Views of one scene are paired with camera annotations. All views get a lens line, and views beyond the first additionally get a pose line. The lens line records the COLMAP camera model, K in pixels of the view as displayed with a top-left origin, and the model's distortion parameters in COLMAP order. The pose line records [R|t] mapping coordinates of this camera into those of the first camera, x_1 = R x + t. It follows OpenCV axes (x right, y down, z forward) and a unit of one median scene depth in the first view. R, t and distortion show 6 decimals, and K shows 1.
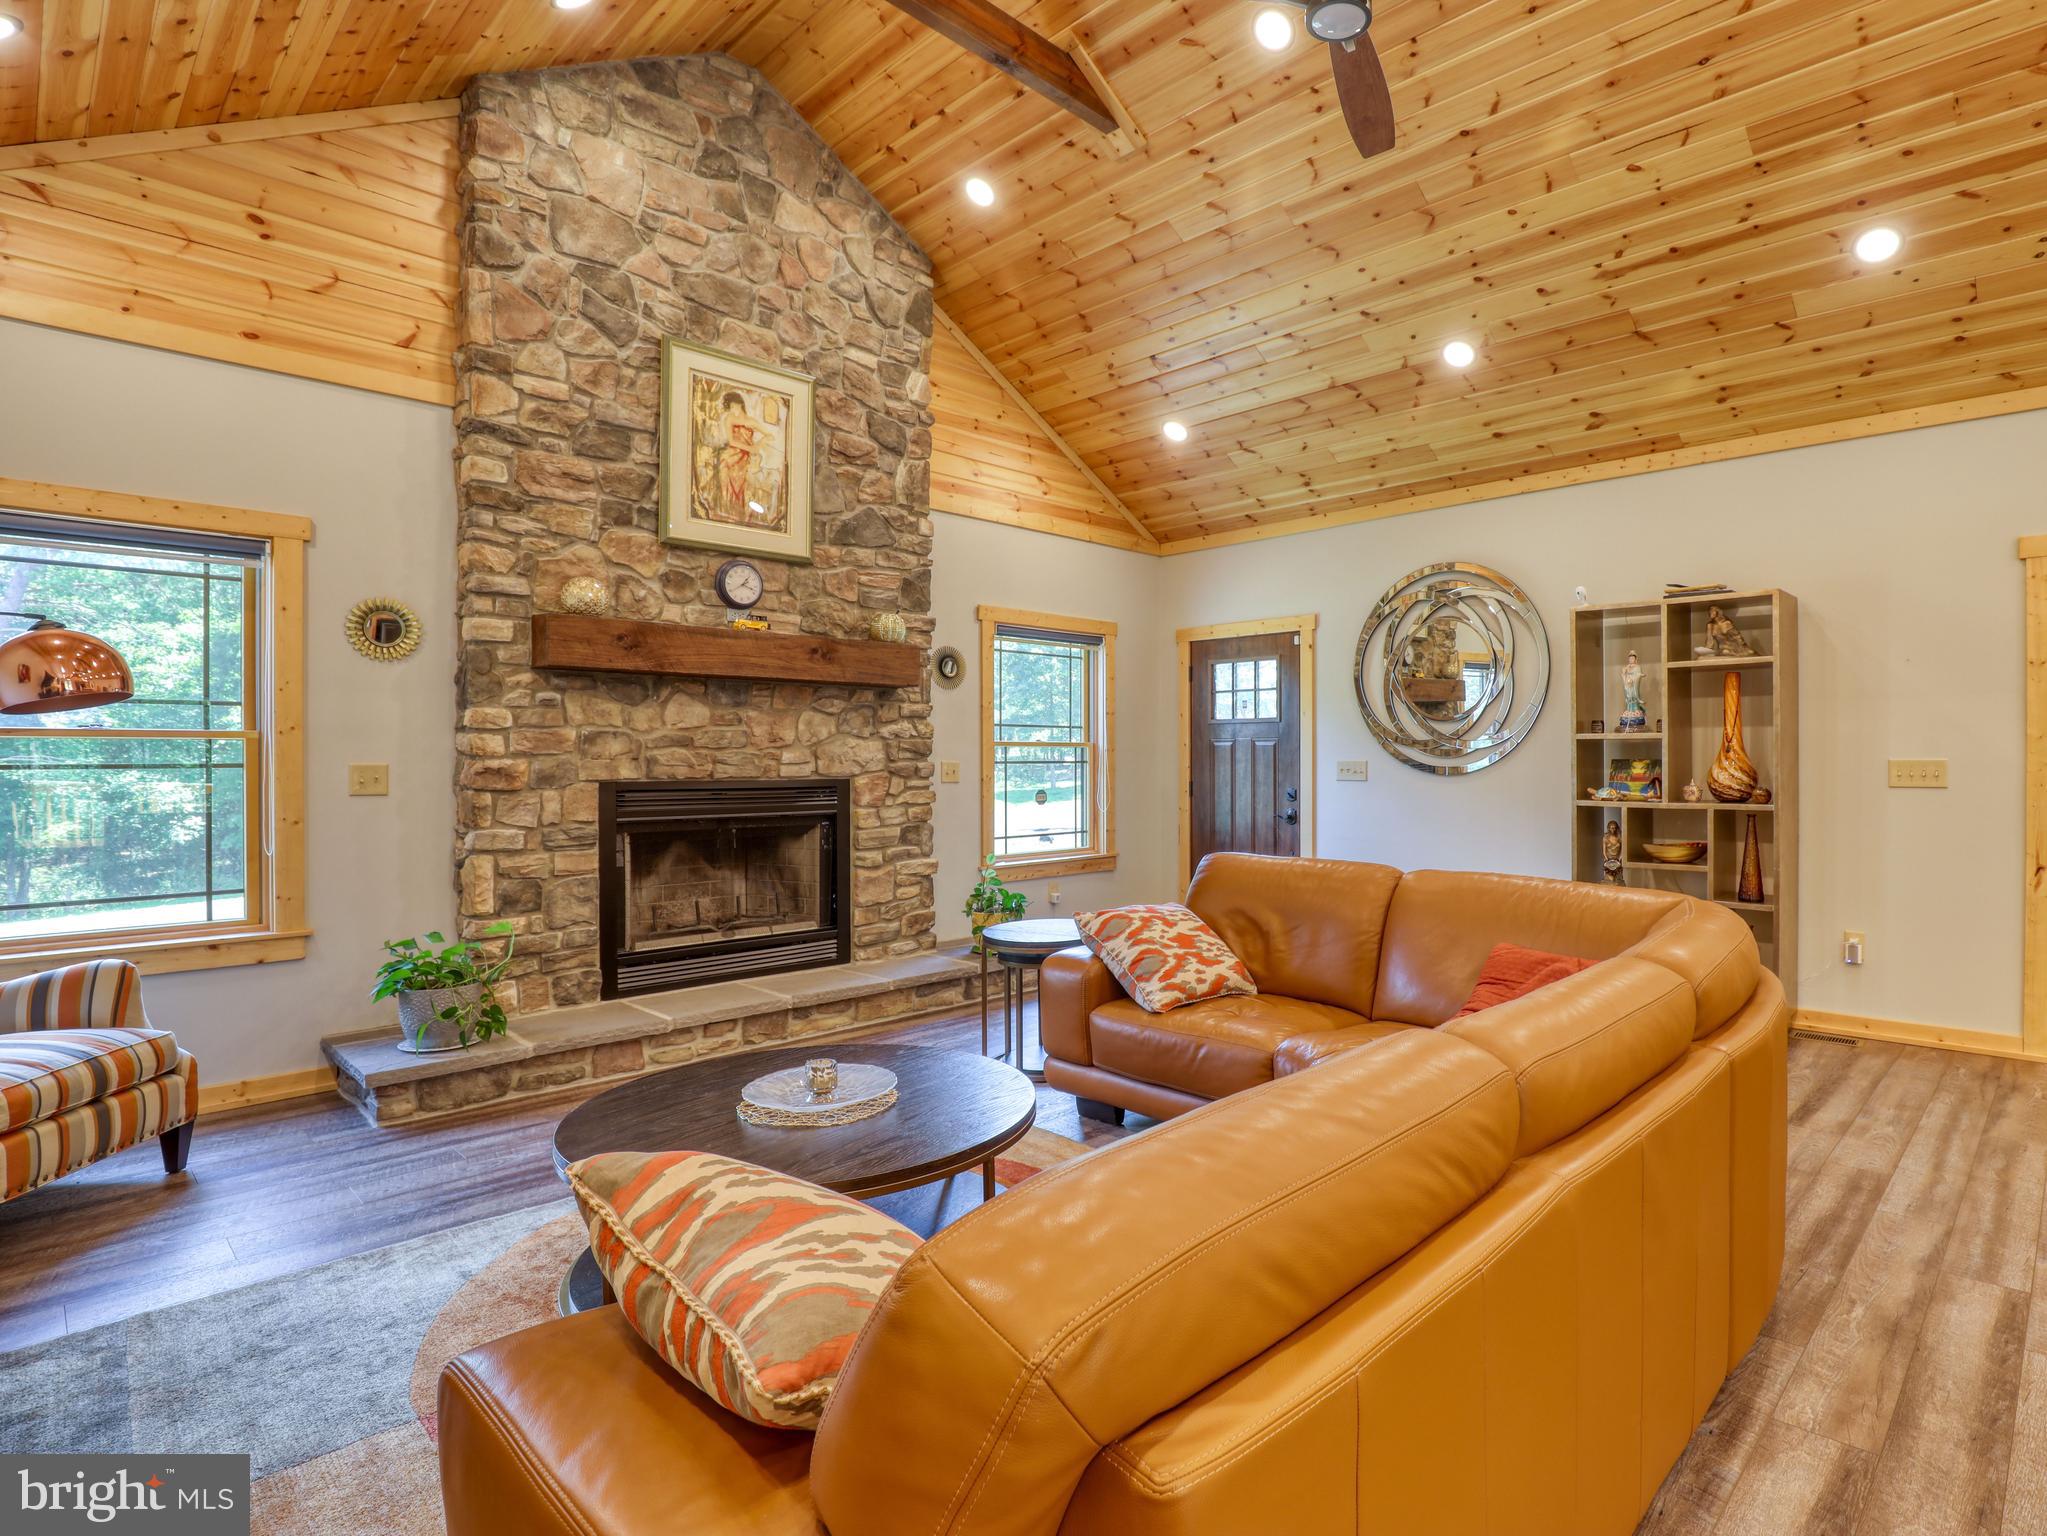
lens RADIAL K [[1081.2, 0, 1191.9], [0, 1081.2, 767.5], [0, 0, 1]] dist [-0.035872, 0.006503]
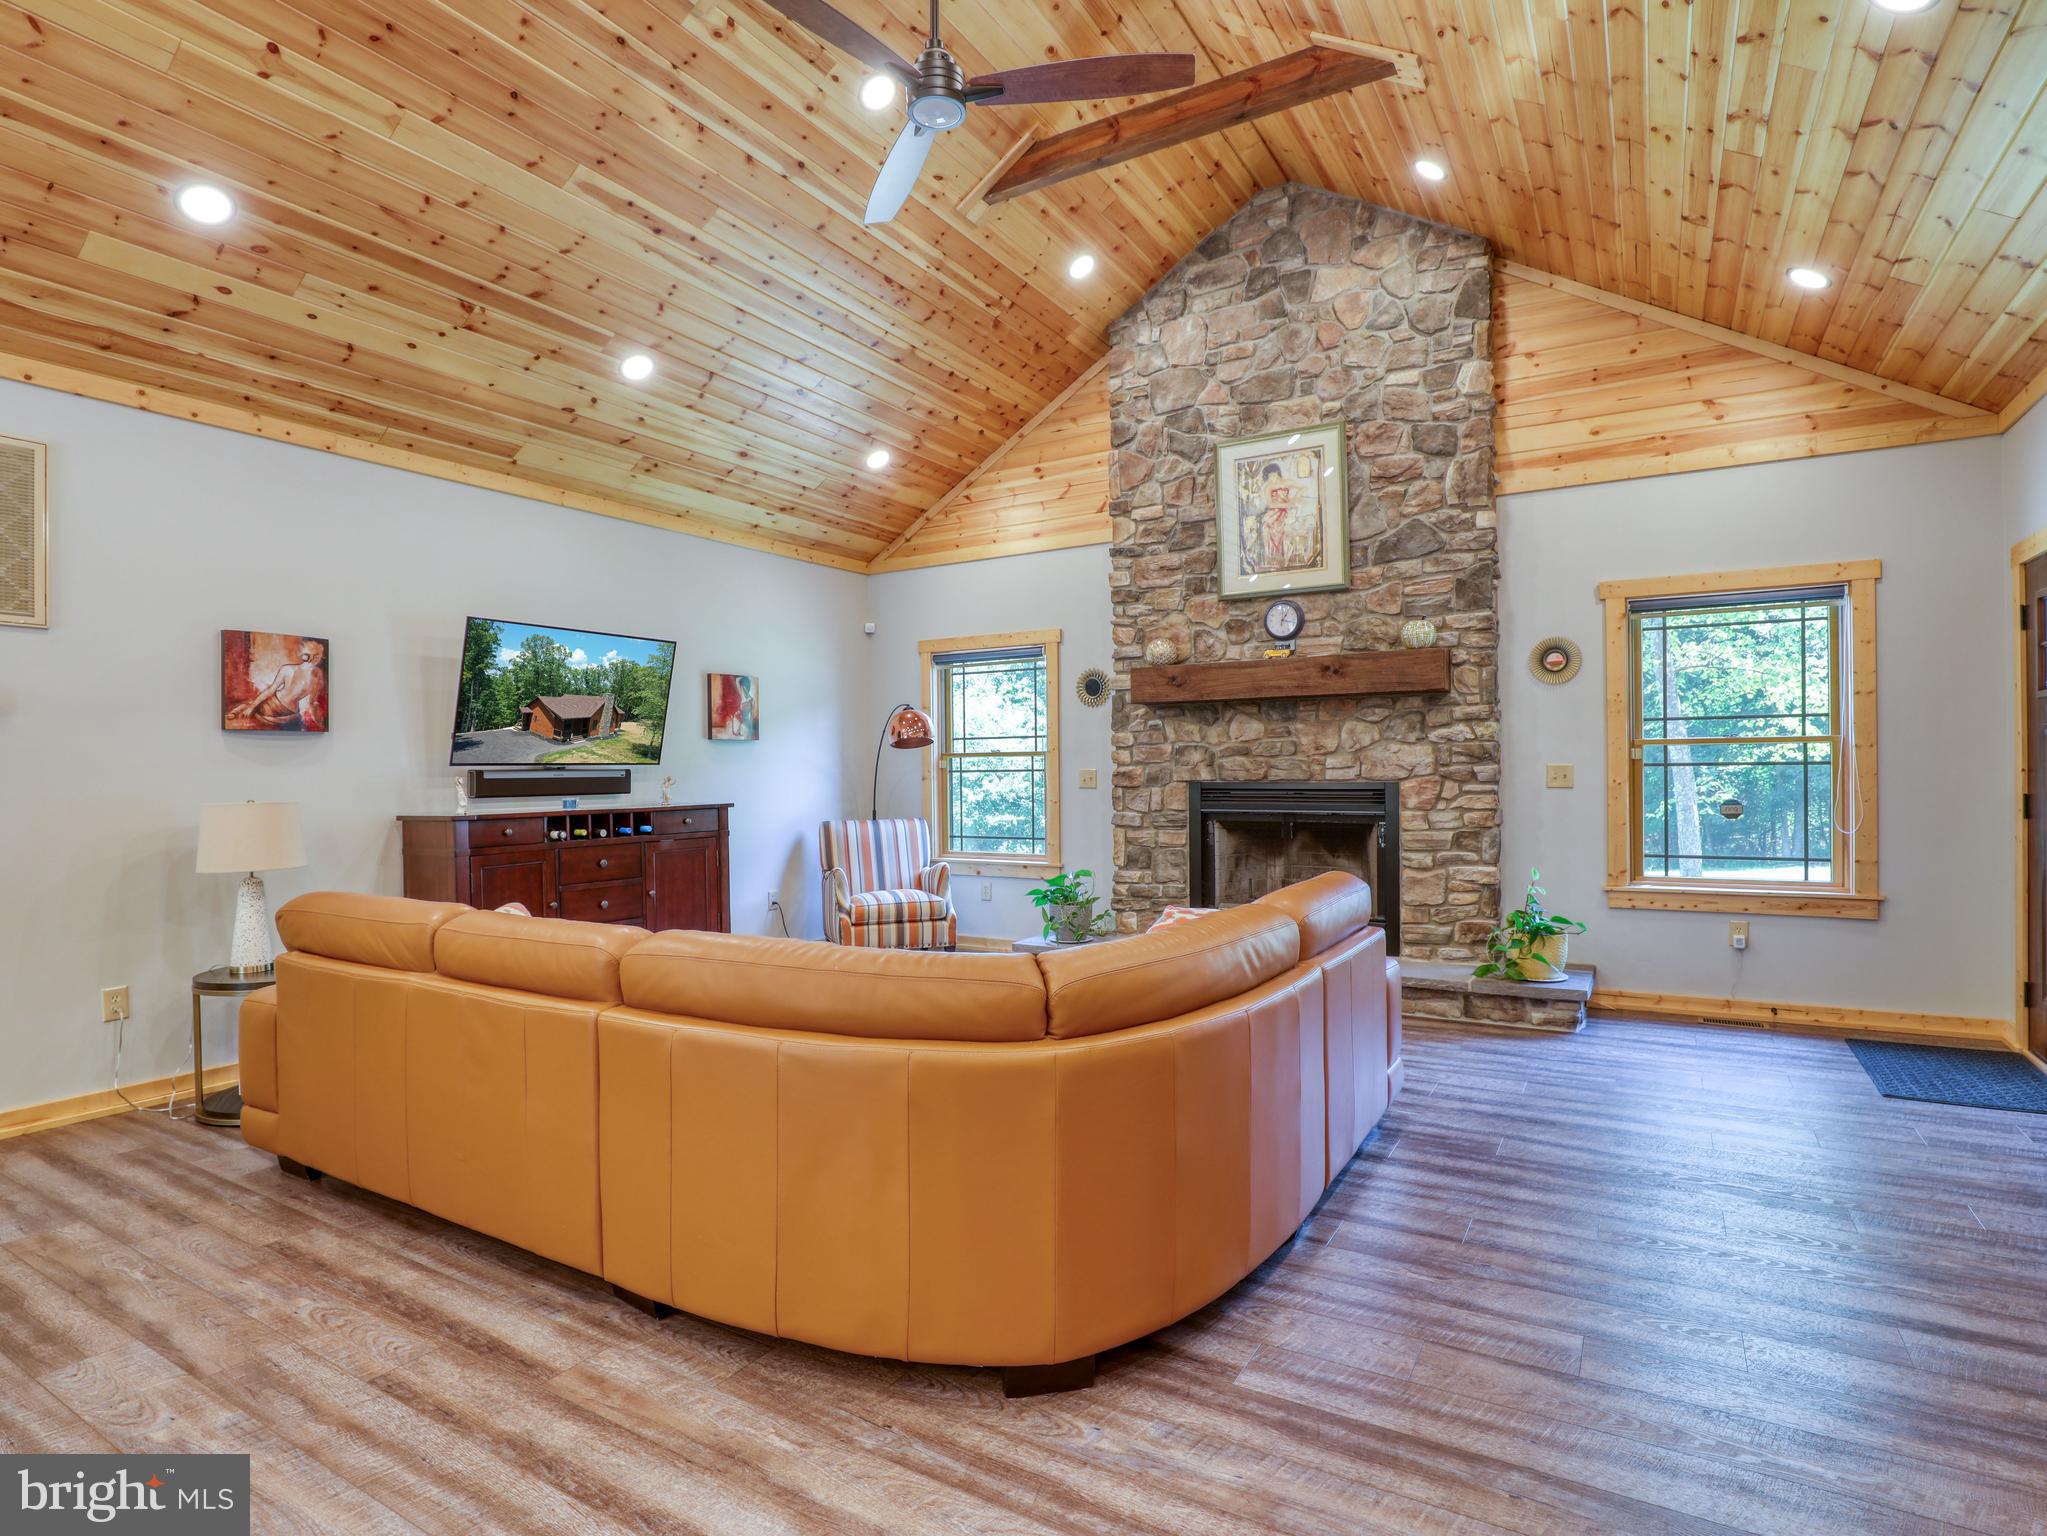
lens RADIAL K [[1081.2, 0, 1034.9], [0, 1081.2, 774.9], [0, 0, 1]] dist [-0.035872, 0.006503]
pose [[0.164179, 0.006101, -0.986412, 0.722933], [0.002862, 0.999974, 0.006661, -0.005122], [0.986426, -0.003917, 0.164157, 0.519661]]
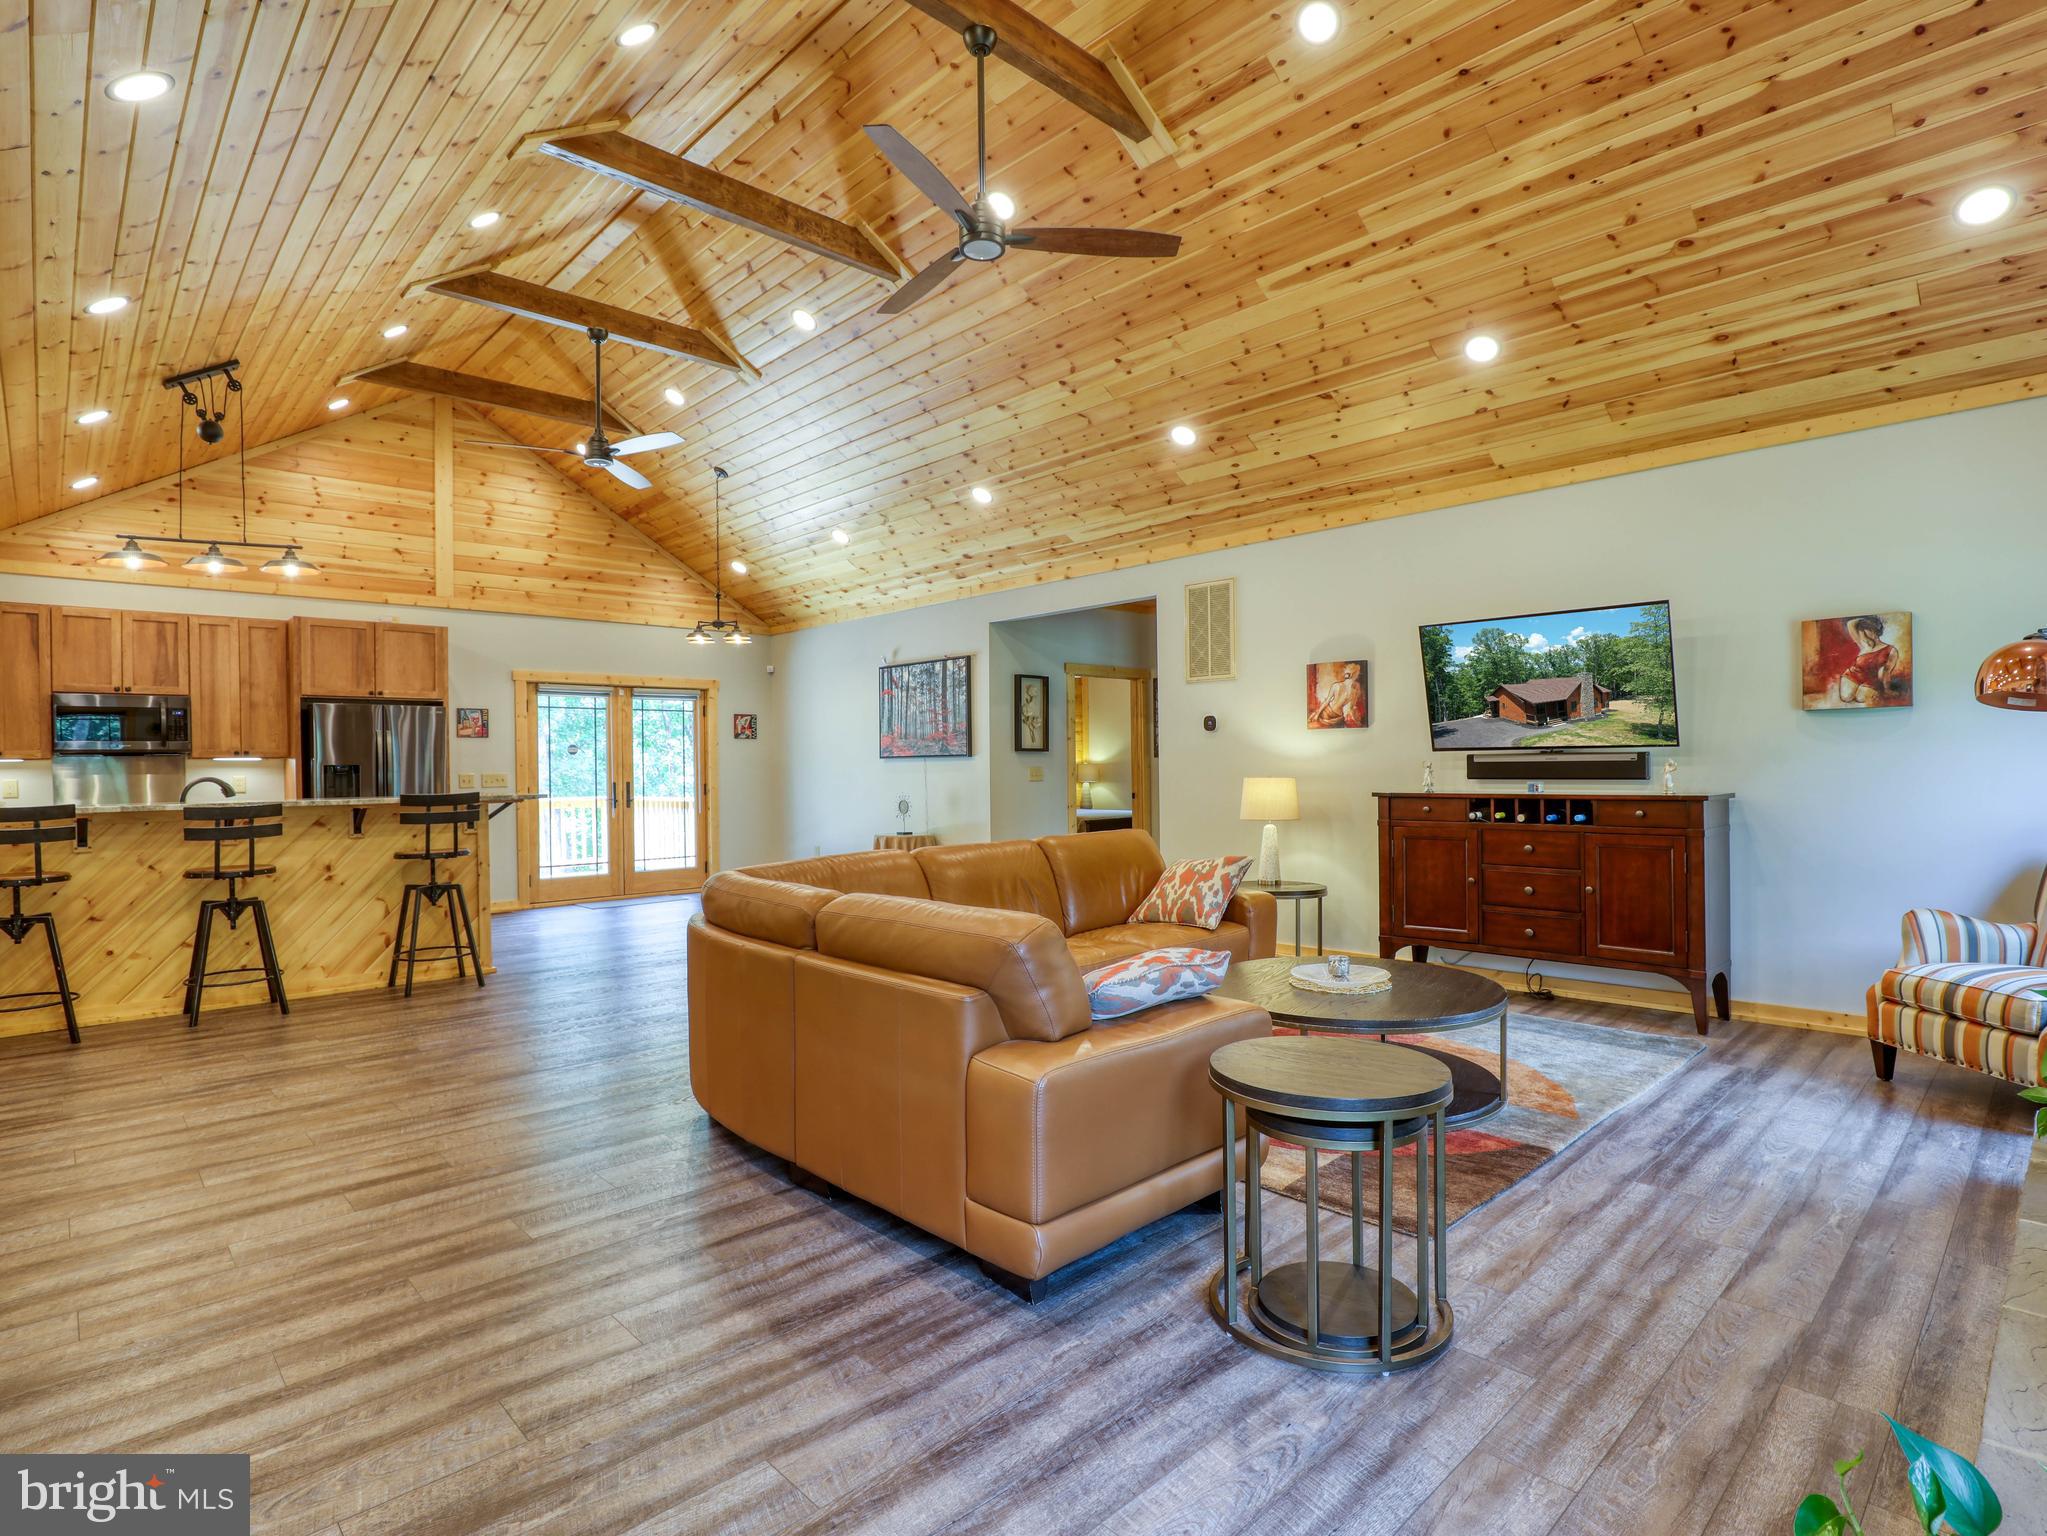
lens RADIAL K [[1081.2, 0, 1032.7], [0, 1081.2, 768.5], [0, 0, 1]] dist [-0.035872, 0.006503]
pose [[-0.993459, 0.019375, 0.112537, -0.050939], [0.021422, 0.999626, 0.017012, -0.019423], [-0.112165, 0.019311, -0.993502, 1.391043]]
